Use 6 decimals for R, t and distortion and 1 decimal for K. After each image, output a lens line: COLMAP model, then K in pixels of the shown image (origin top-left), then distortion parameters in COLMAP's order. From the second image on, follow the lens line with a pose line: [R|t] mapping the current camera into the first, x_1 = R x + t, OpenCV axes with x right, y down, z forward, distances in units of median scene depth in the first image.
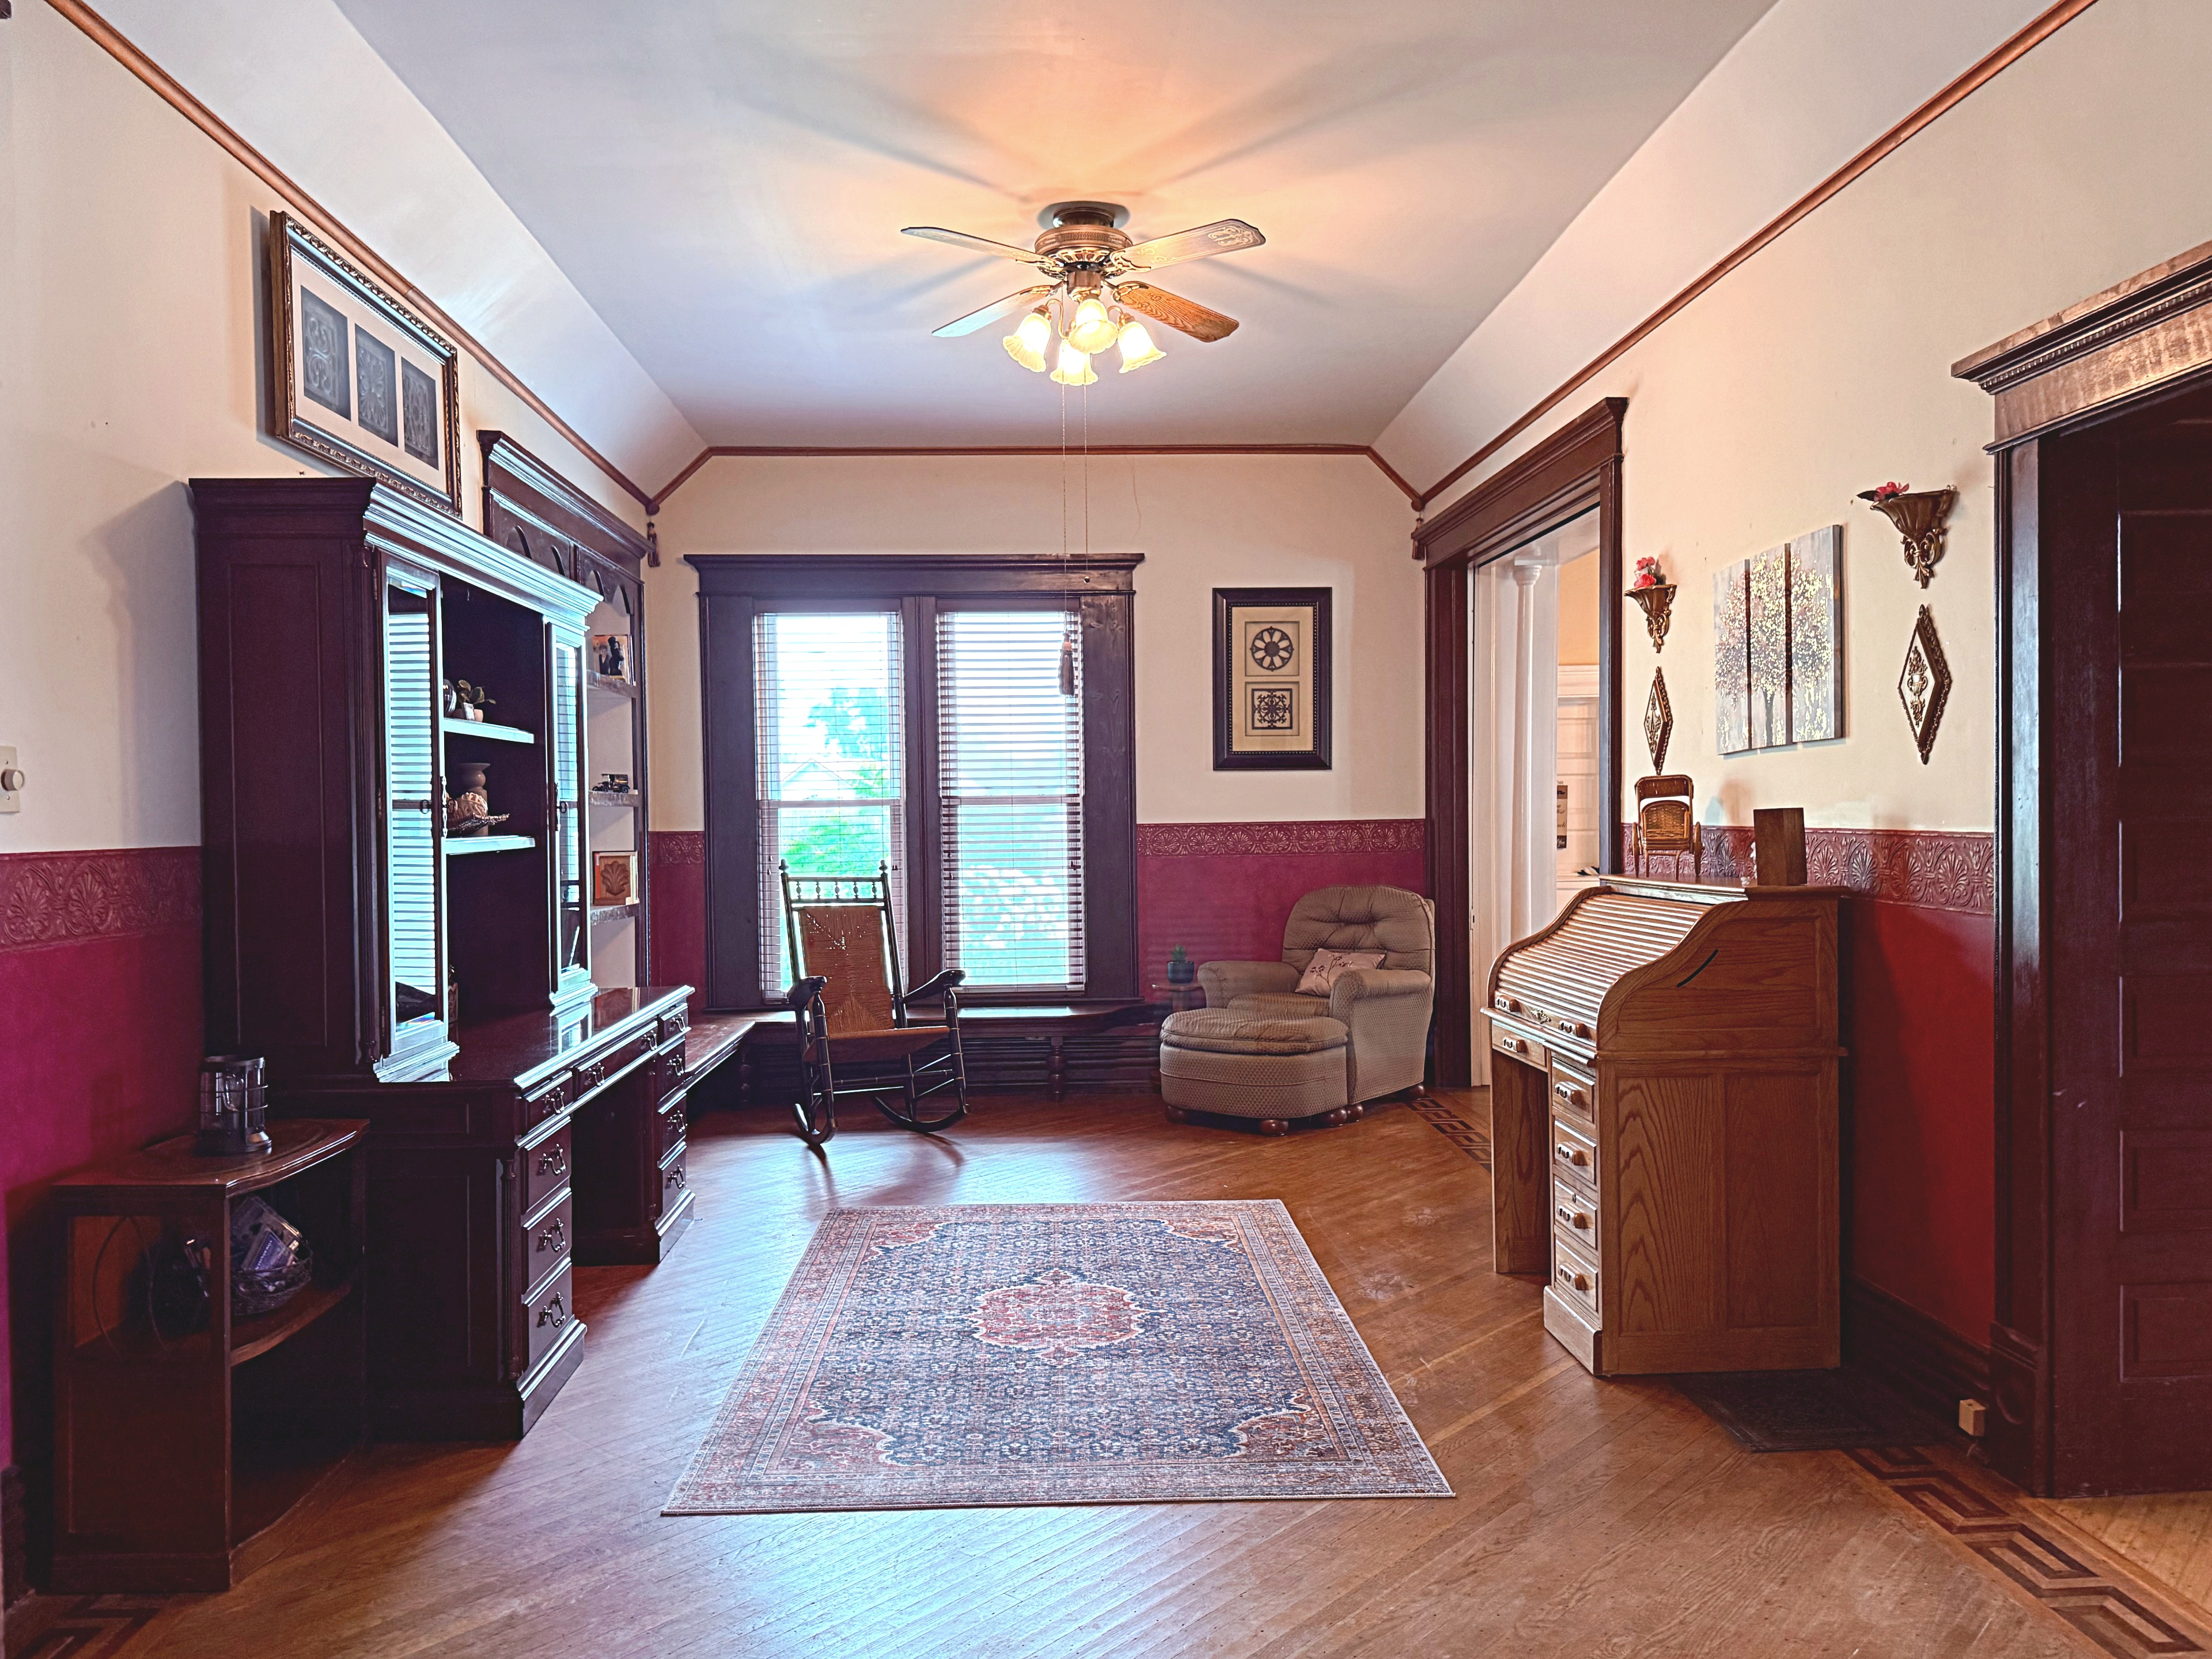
lens RADIAL K [[1593.1, 0, 1110.3], [0, 1593.1, 838.0], [0, 0, 1]] dist [0.098579, -0.000934]
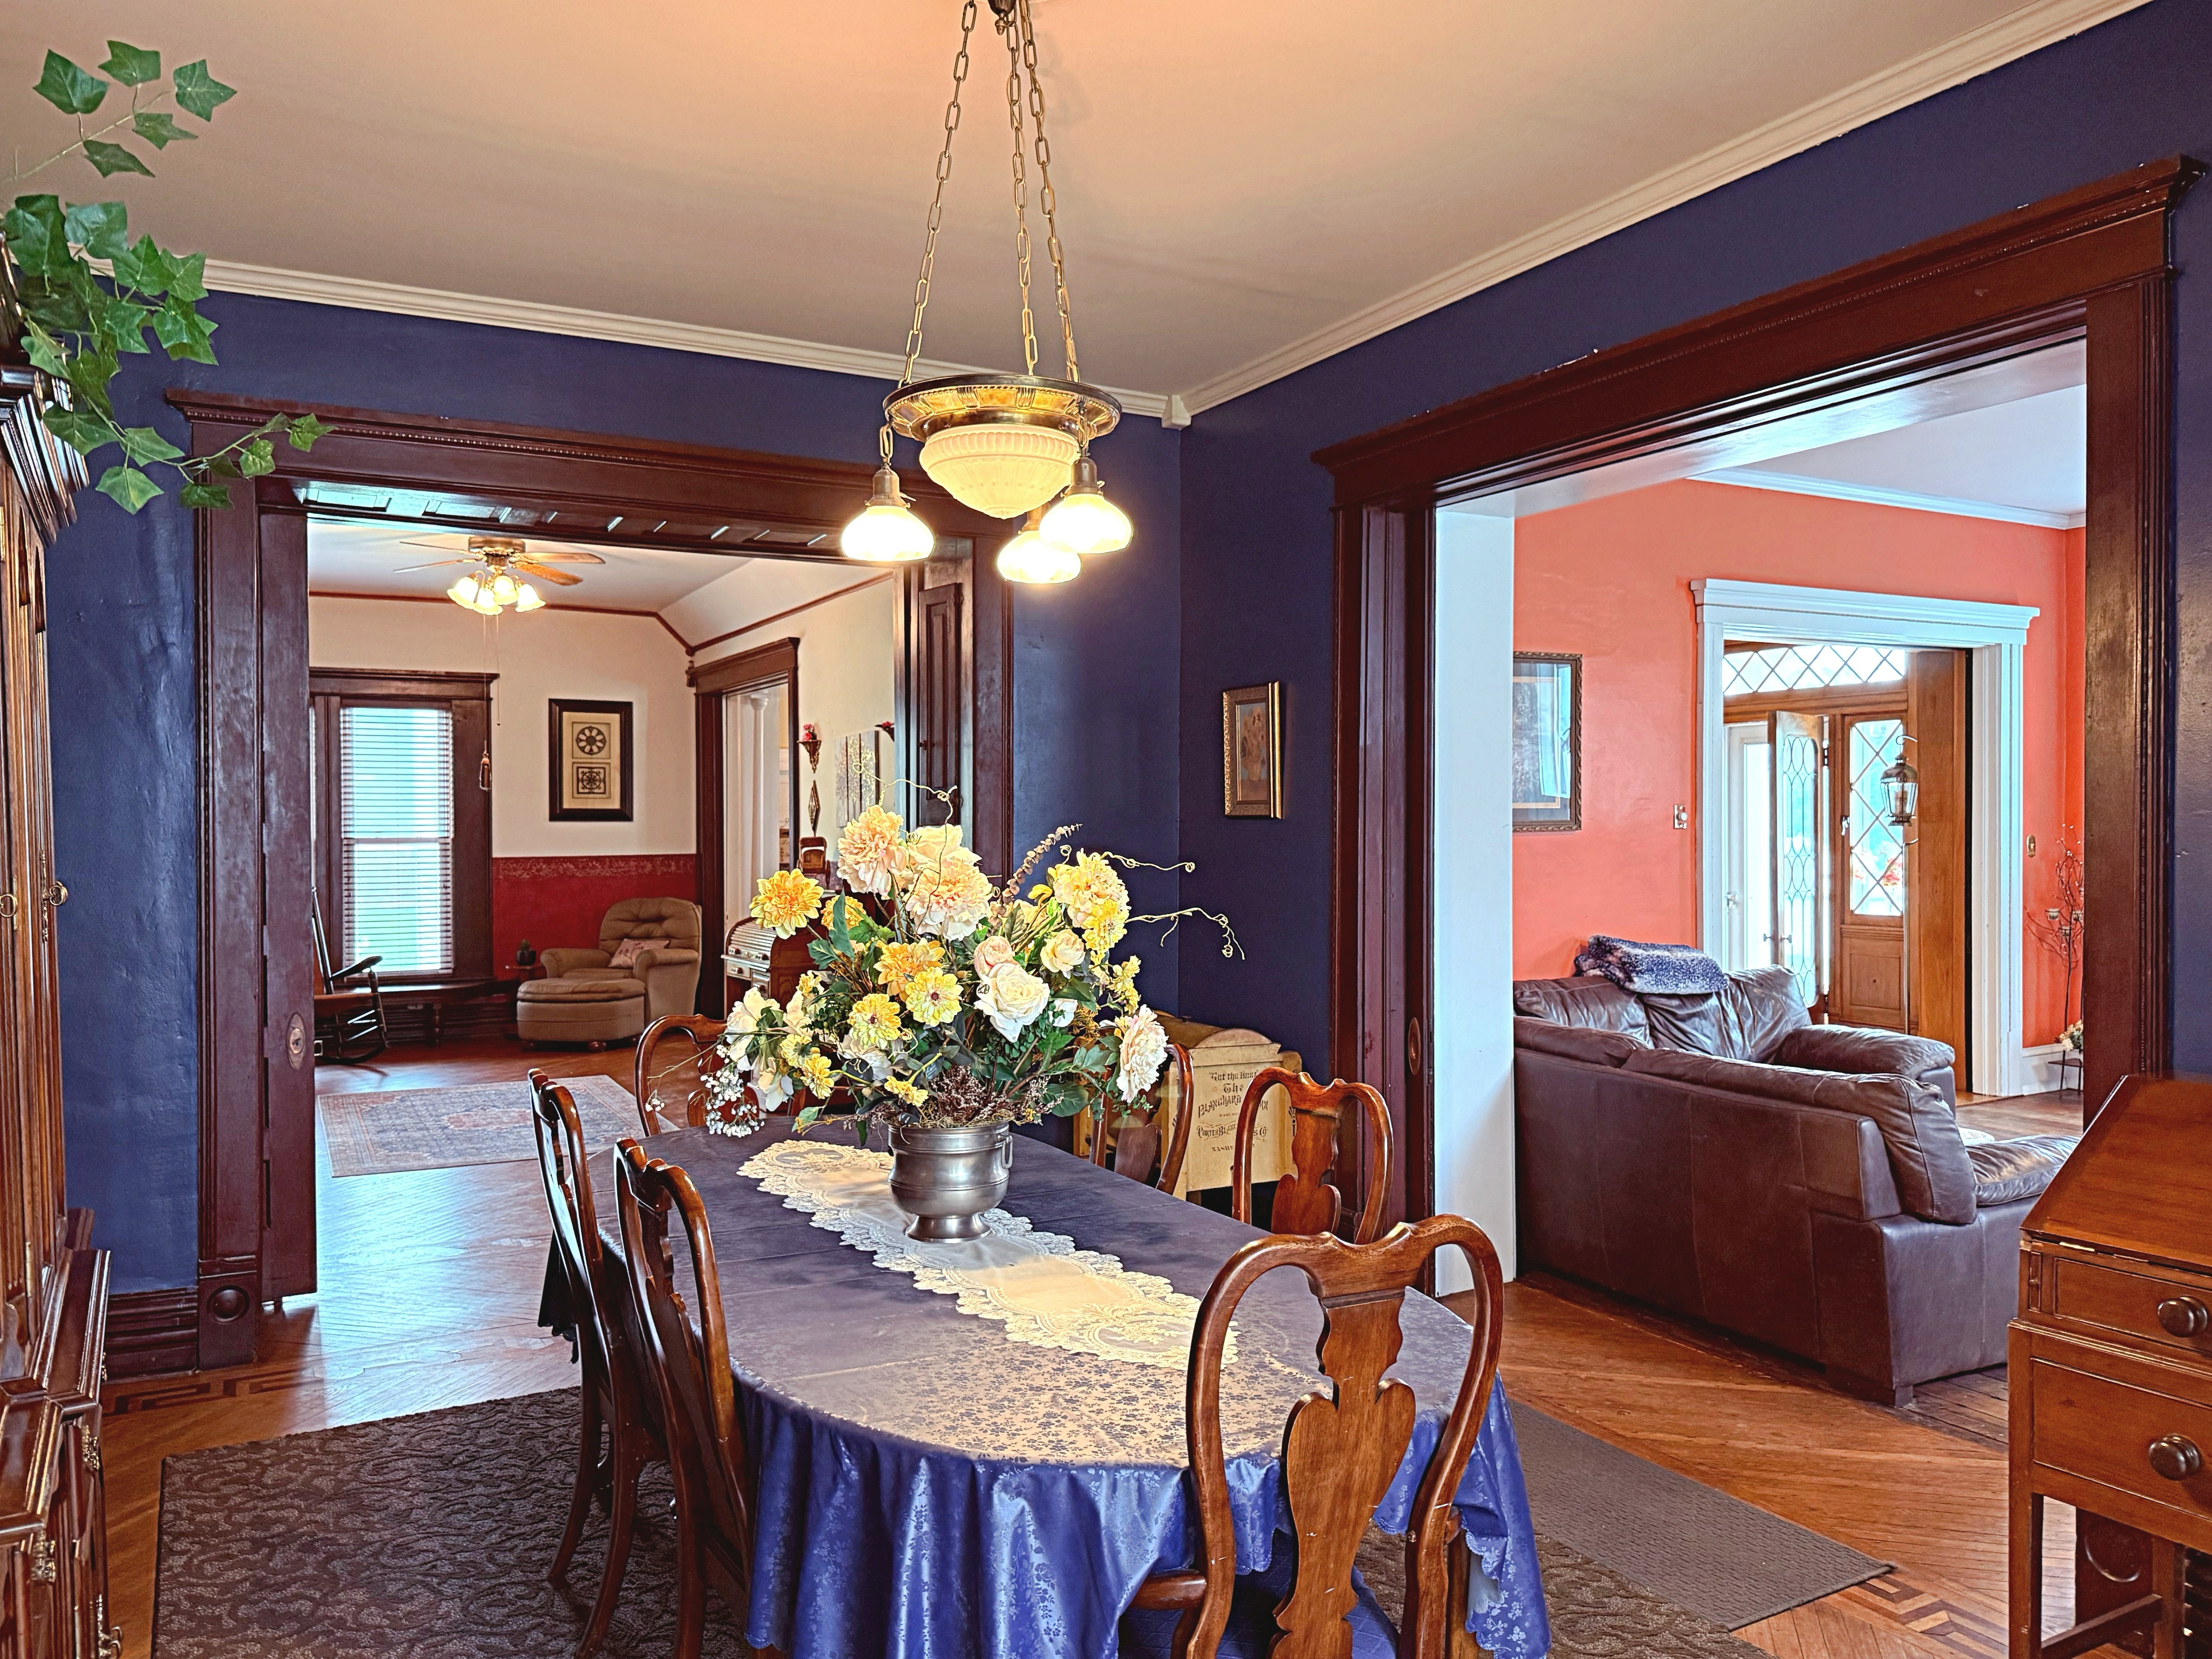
lens RADIAL K [[1593.1, 0, 1110.3], [0, 1593.1, 838.0], [0, 0, 1]] dist [0.098579, -0.000934]
pose [[0.903689, 0.004117, 0.428170, -0.107748], [0.001726, 0.999911, -0.013256, -0.006202], [-0.428186, 0.012718, 0.903601, -0.588067]]
